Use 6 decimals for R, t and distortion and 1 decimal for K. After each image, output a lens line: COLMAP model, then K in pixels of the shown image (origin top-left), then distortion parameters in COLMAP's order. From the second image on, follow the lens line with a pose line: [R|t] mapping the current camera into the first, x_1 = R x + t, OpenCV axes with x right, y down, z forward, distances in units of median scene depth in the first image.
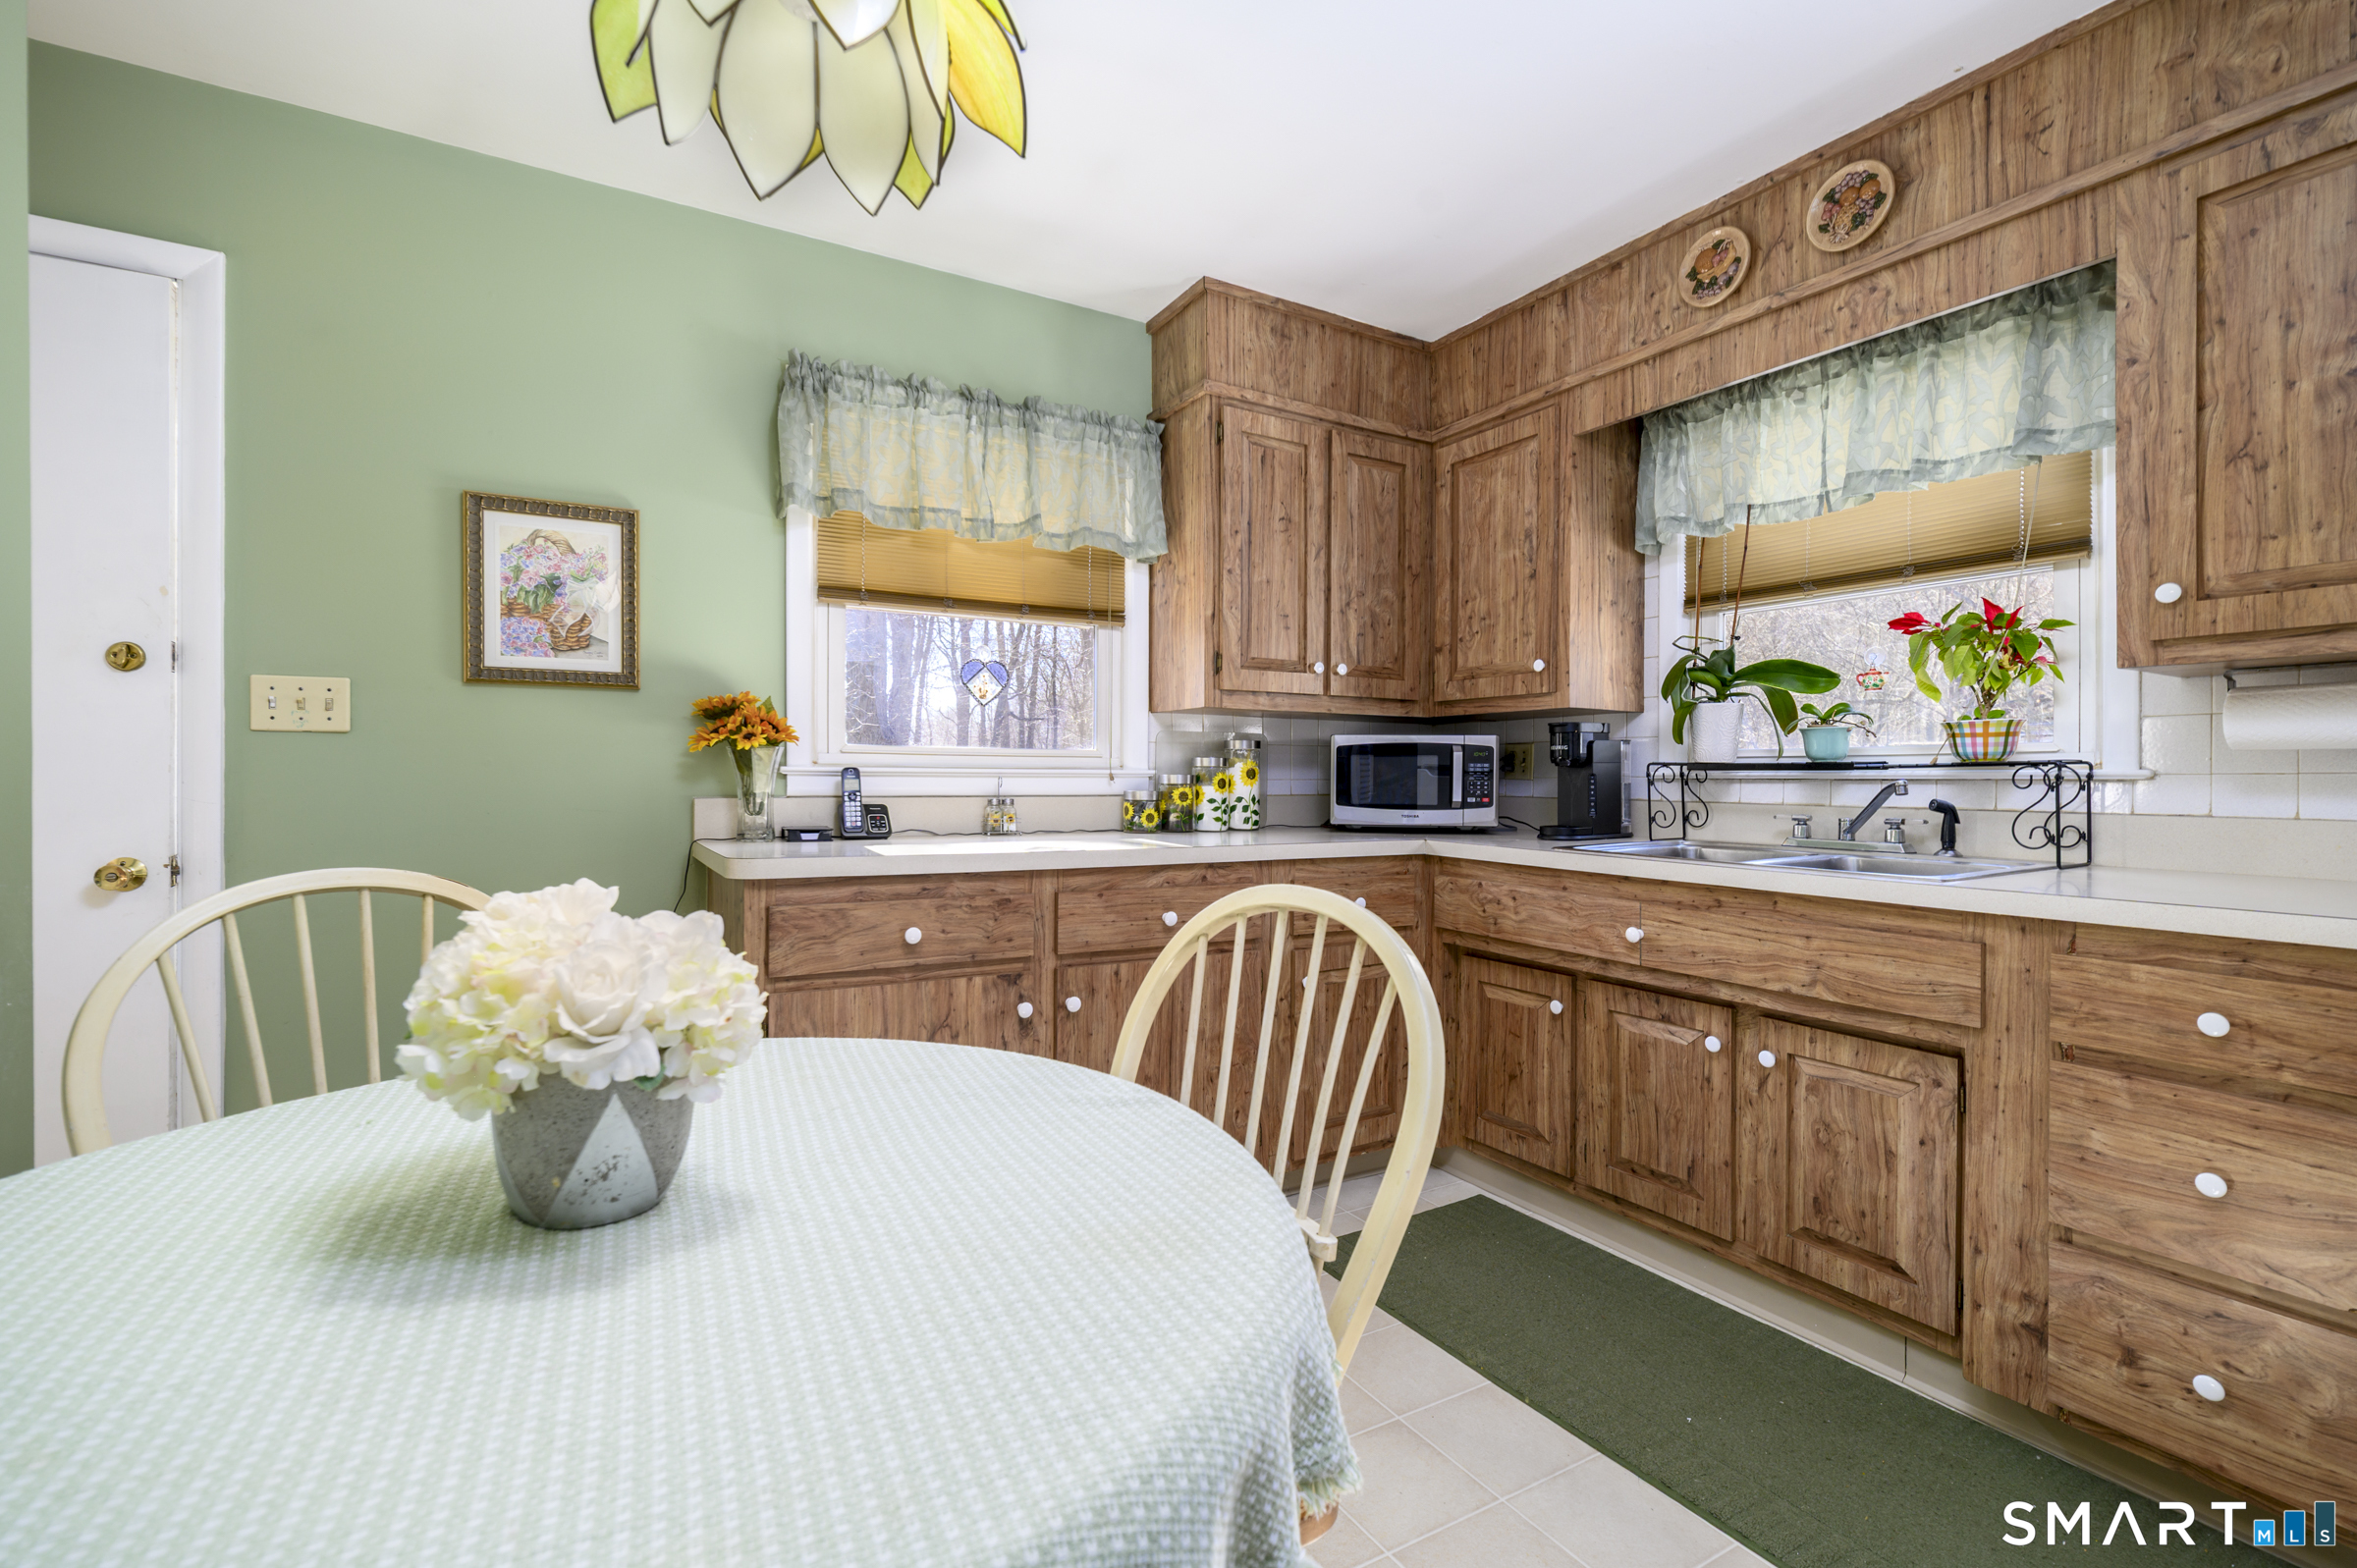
lens RADIAL K [[1038.0, 0, 1167.7], [0, 1038.0, 778.3], [0, 0, 1]] dist [0.005346, 0.000496]
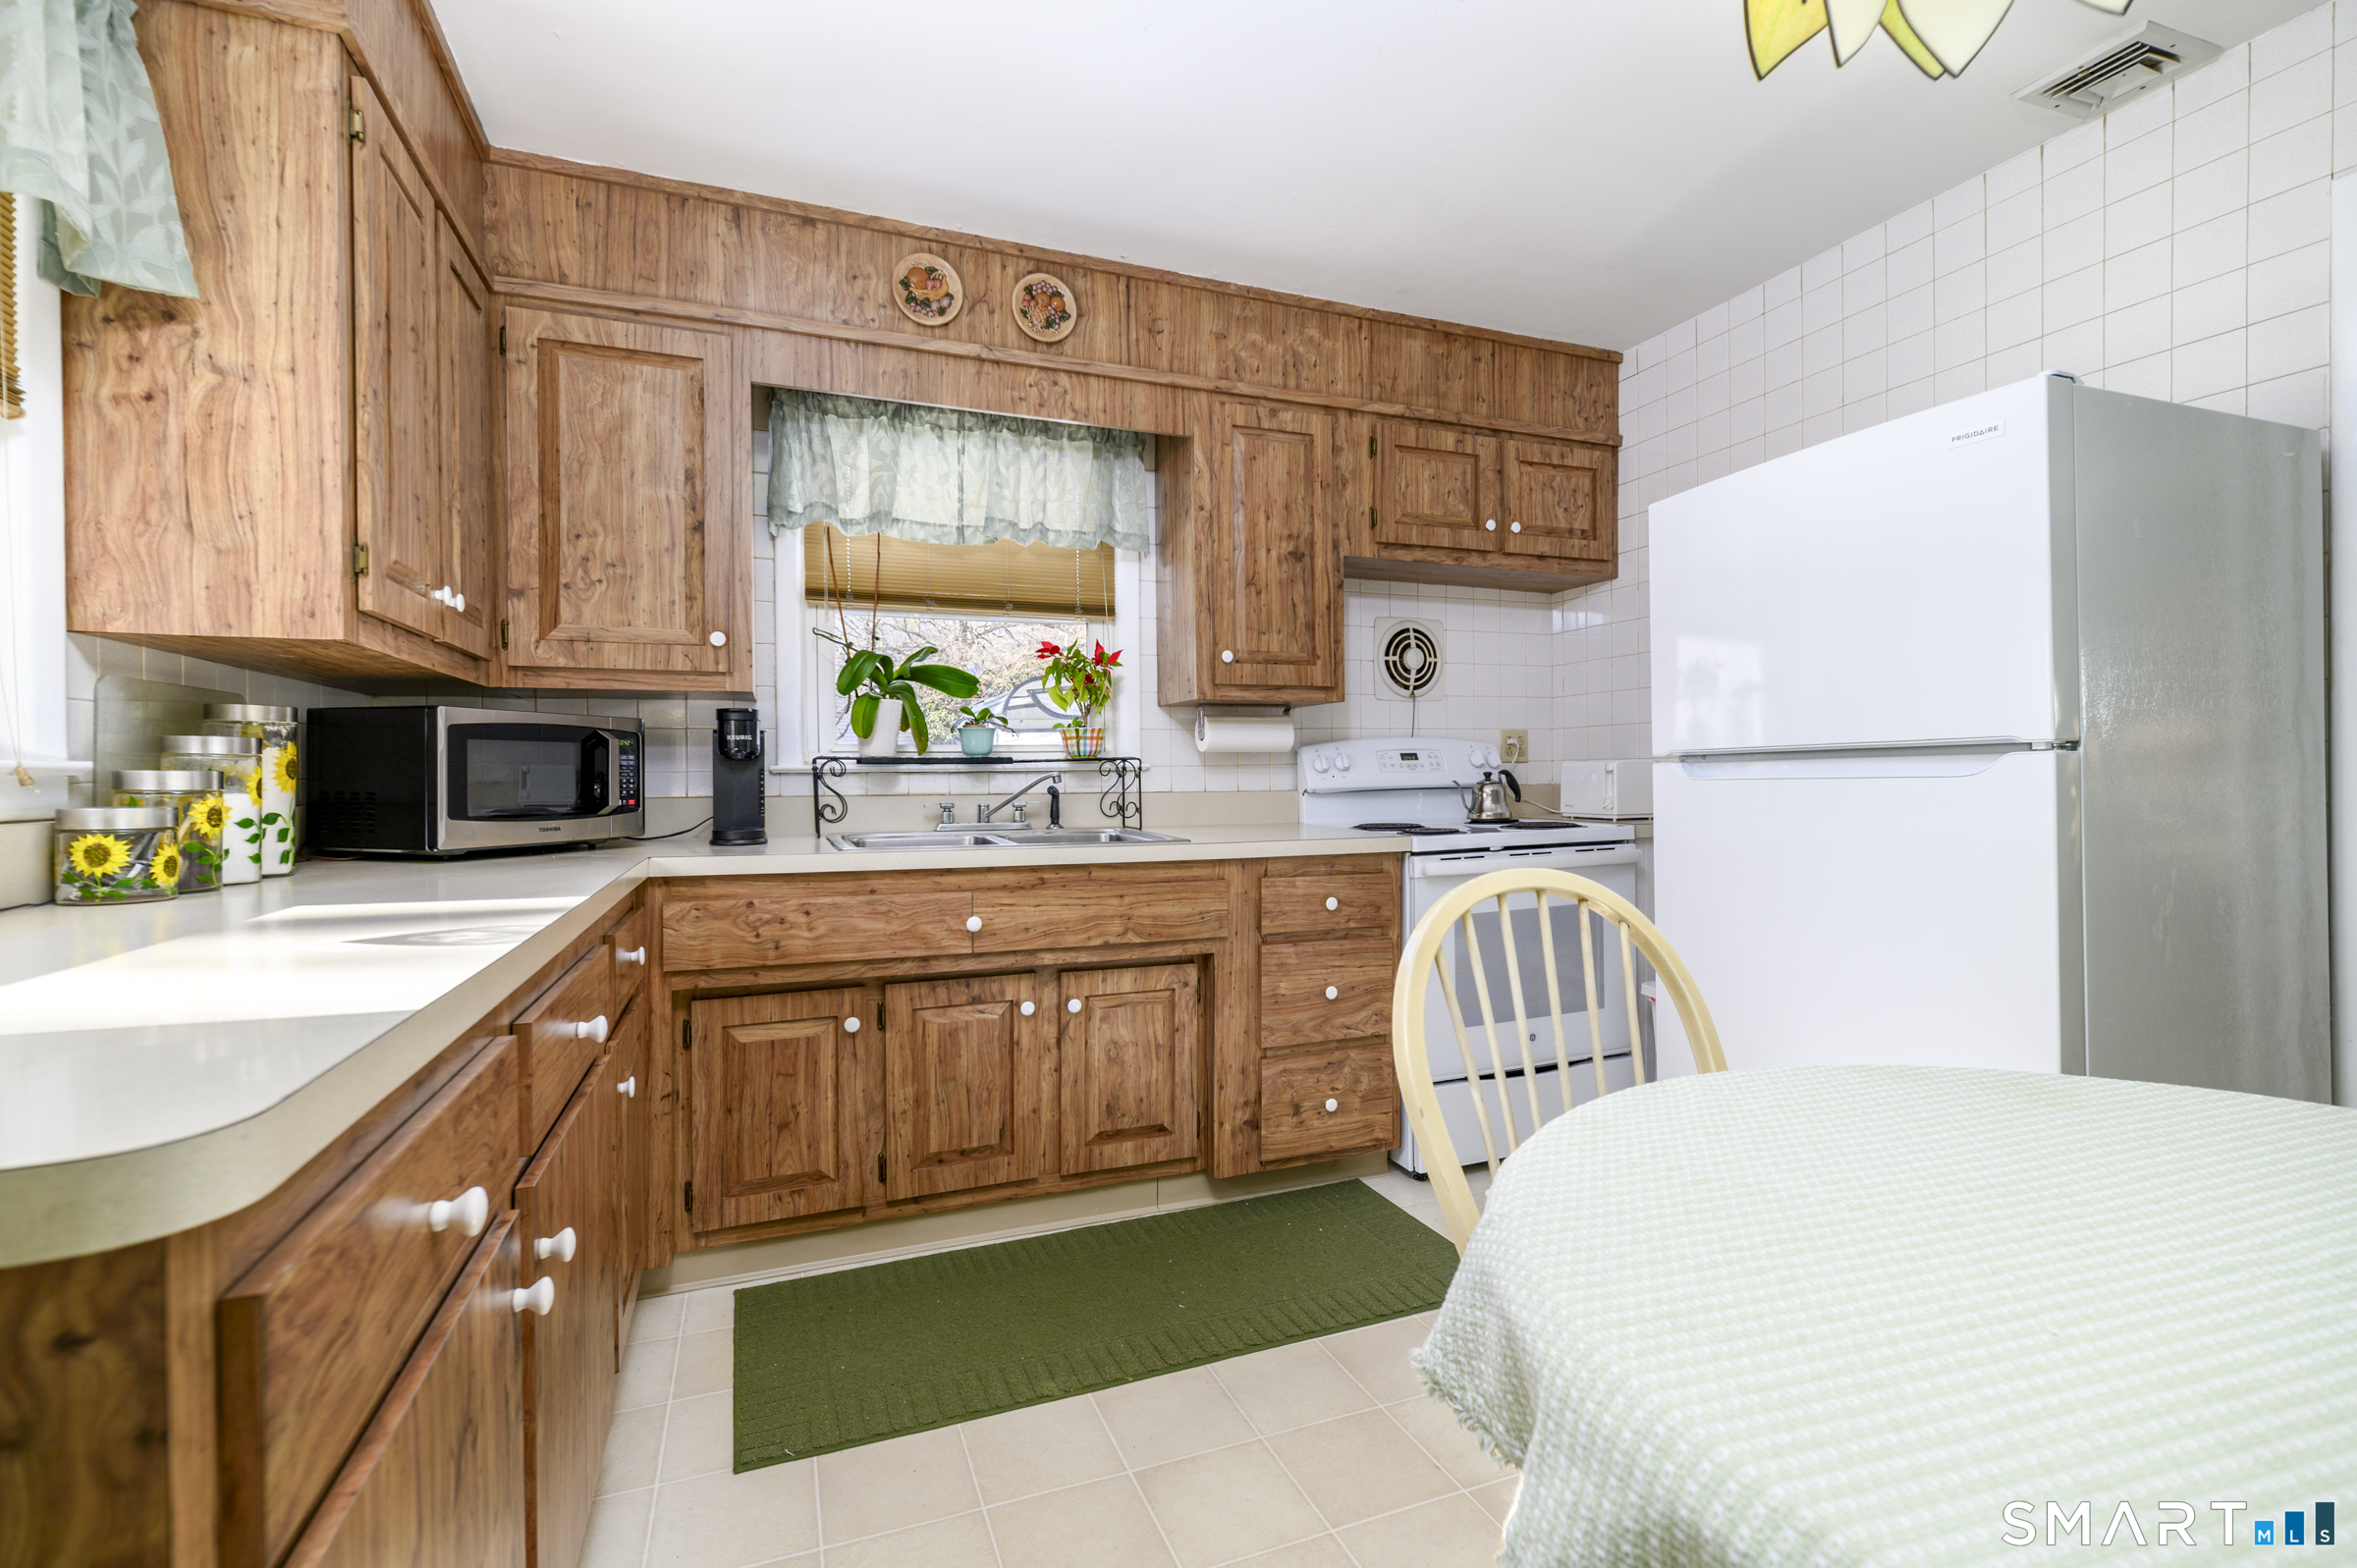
lens RADIAL K [[1038.0, 0, 1167.4], [0, 1038.0, 776.6], [0, 0, 1]] dist [0.005346, 0.000496]
pose [[0.151203, -0.009258, 0.988459, -0.513391], [0.009490, 0.999924, 0.007914, -0.000752], [-0.988457, 0.008184, 0.151279, 0.632018]]
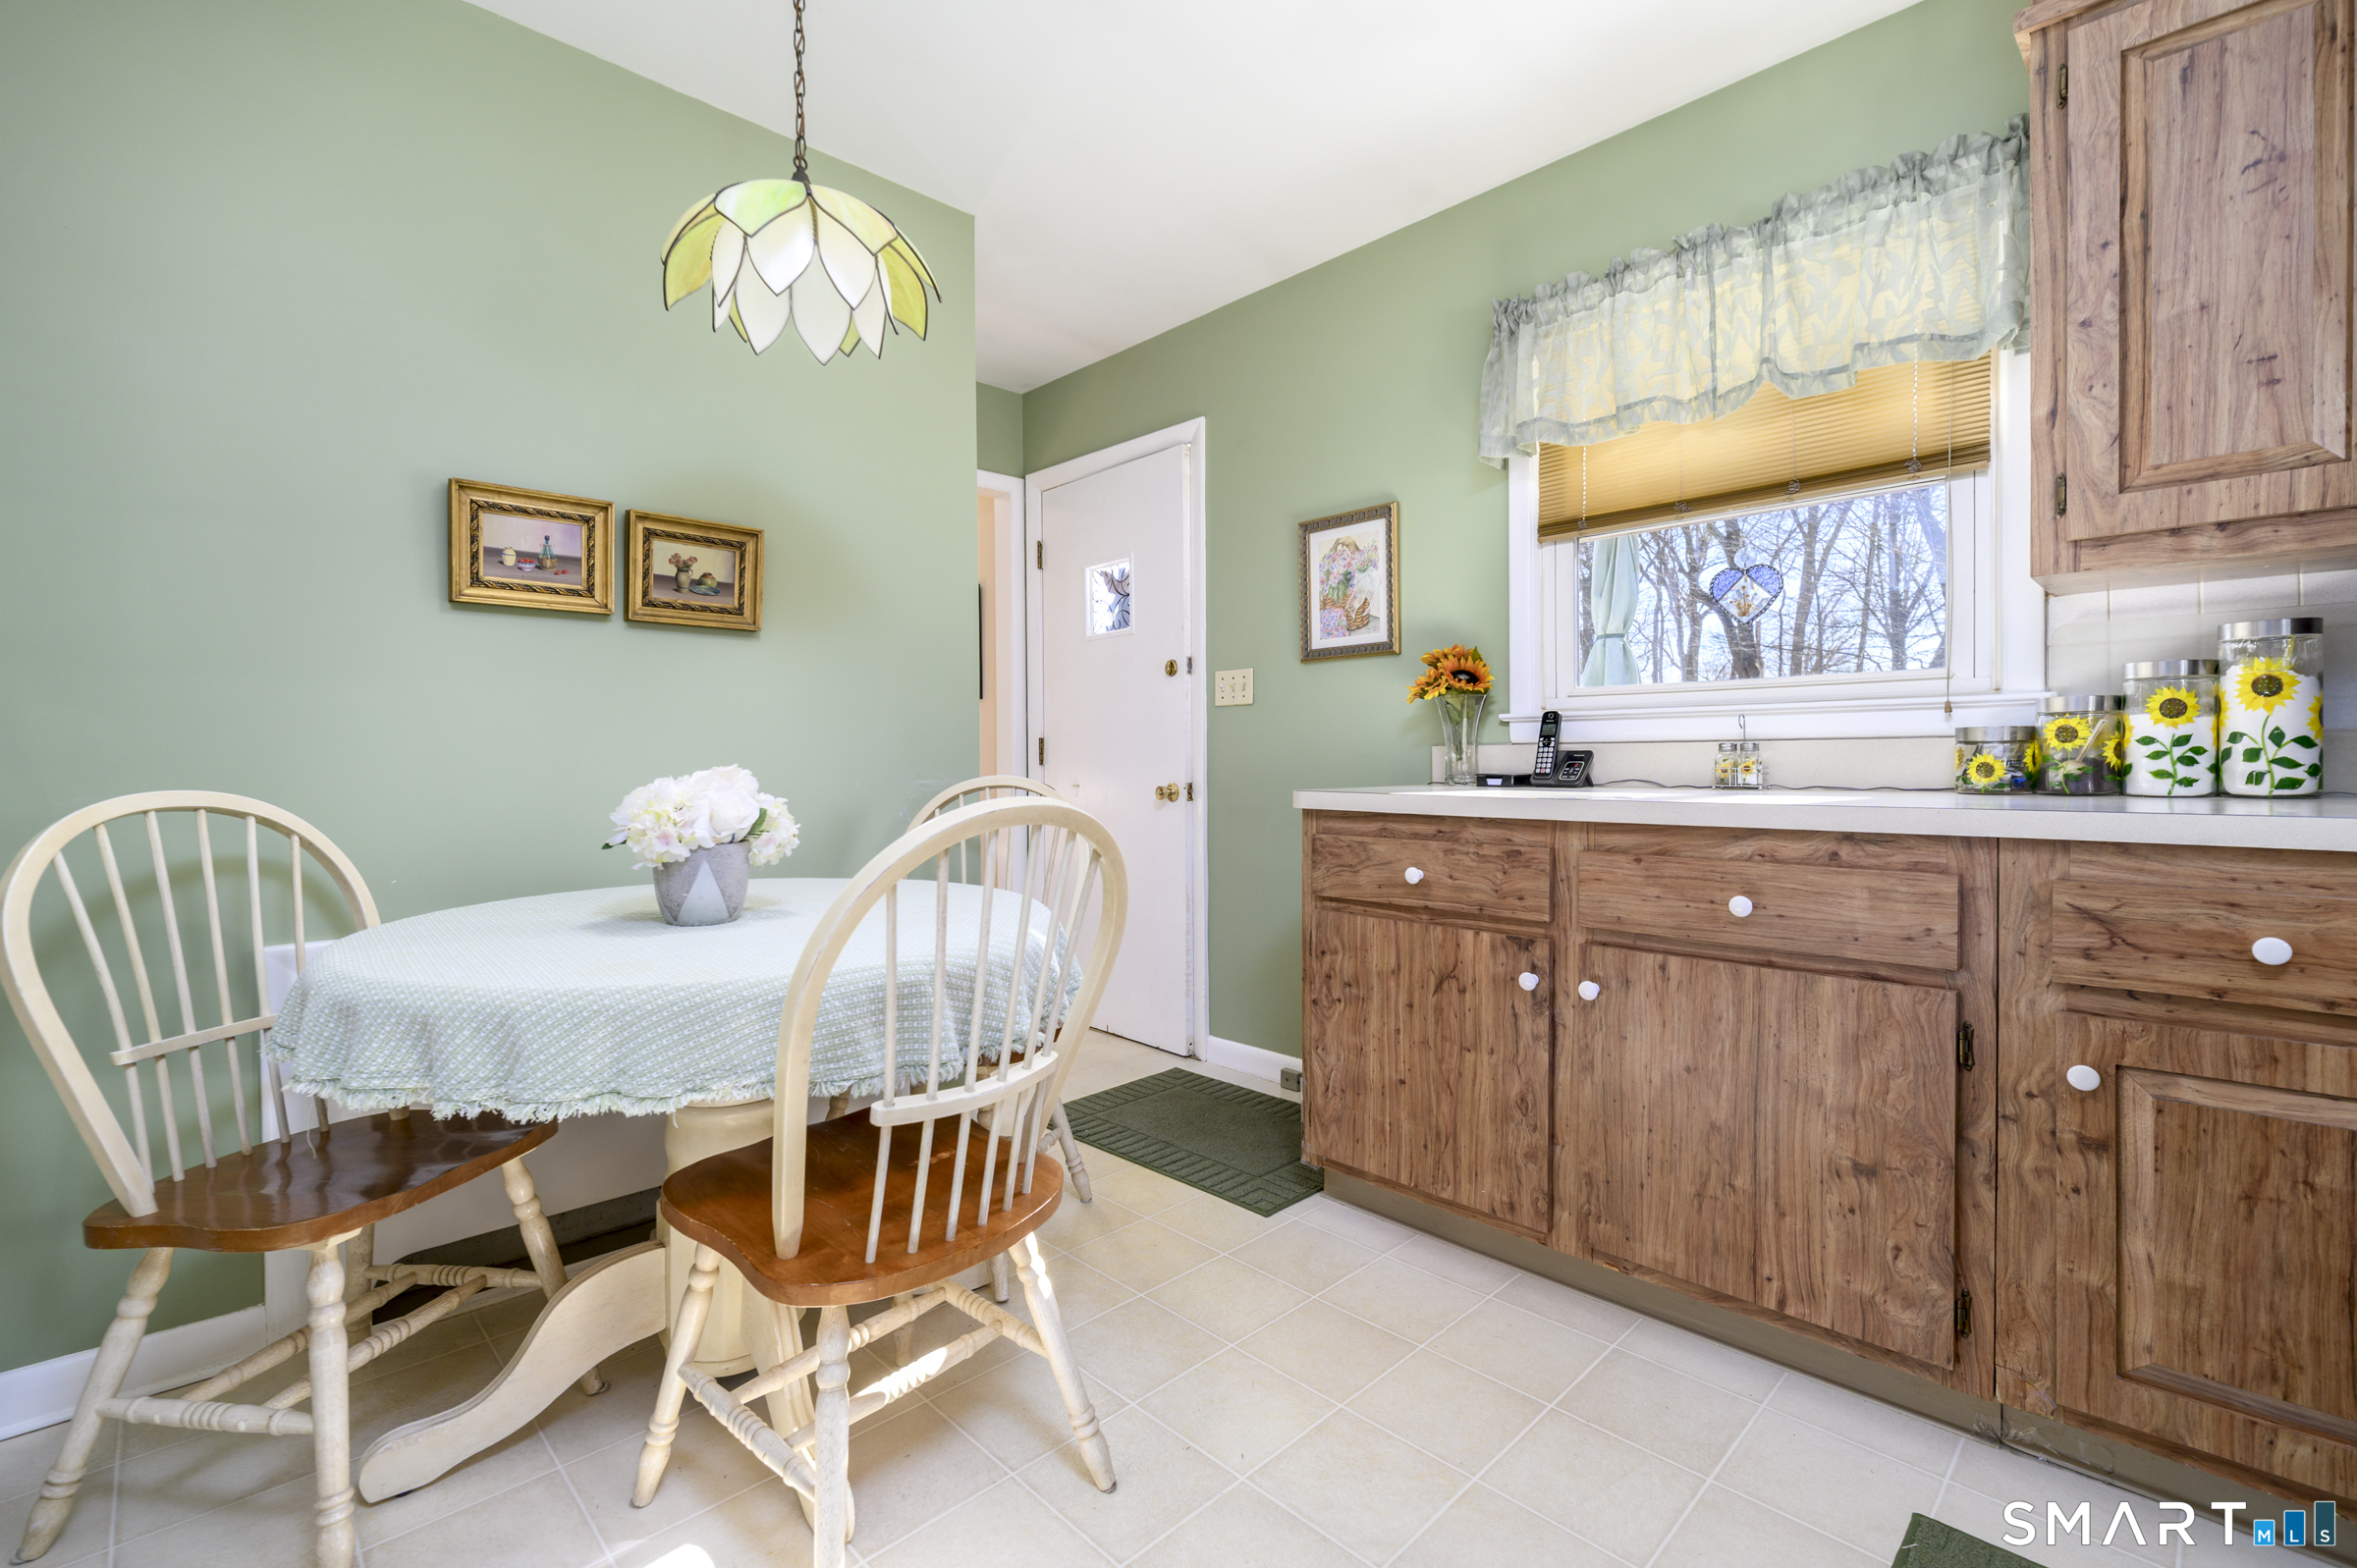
lens RADIAL K [[1038.0, 0, 1179.4], [0, 1038.0, 773.2], [0, 0, 1]] dist [0.005346, 0.000496]
pose [[0.255013, 0.005040, -0.966925, 0.586473], [0.008701, 0.999934, 0.007507, 0.039854], [0.966899, -0.010328, 0.254952, 0.477586]]
